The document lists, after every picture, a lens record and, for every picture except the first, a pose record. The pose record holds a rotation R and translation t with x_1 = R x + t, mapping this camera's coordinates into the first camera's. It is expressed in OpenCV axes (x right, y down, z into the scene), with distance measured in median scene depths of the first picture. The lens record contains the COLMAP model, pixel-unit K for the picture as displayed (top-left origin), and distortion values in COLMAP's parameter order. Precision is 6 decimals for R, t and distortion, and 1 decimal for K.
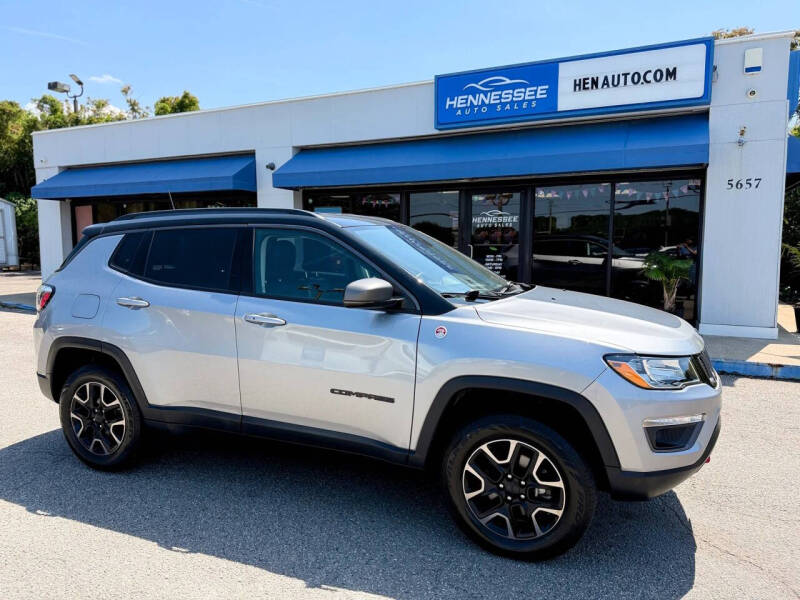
lens RADIAL K [[597.6, 0, 404.3], [0, 597.6, 299.1], [0, 0, 1]] dist [0.029814, -0.039784]
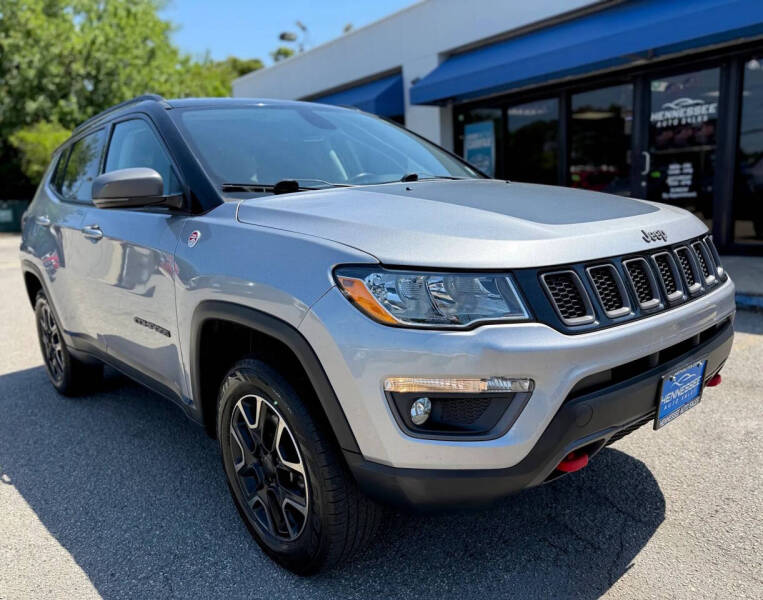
lens RADIAL K [[630.3, 0, 396.9], [0, 630.3, 336.7], [0, 0, 1]] dist [0.003125, -0.007626]
pose [[0.885966, 0.046757, -0.461387, 0.211208], [0.017172, 0.990914, 0.133394, 0.025394], [0.463432, -0.126106, 0.877114, 0.150853]]
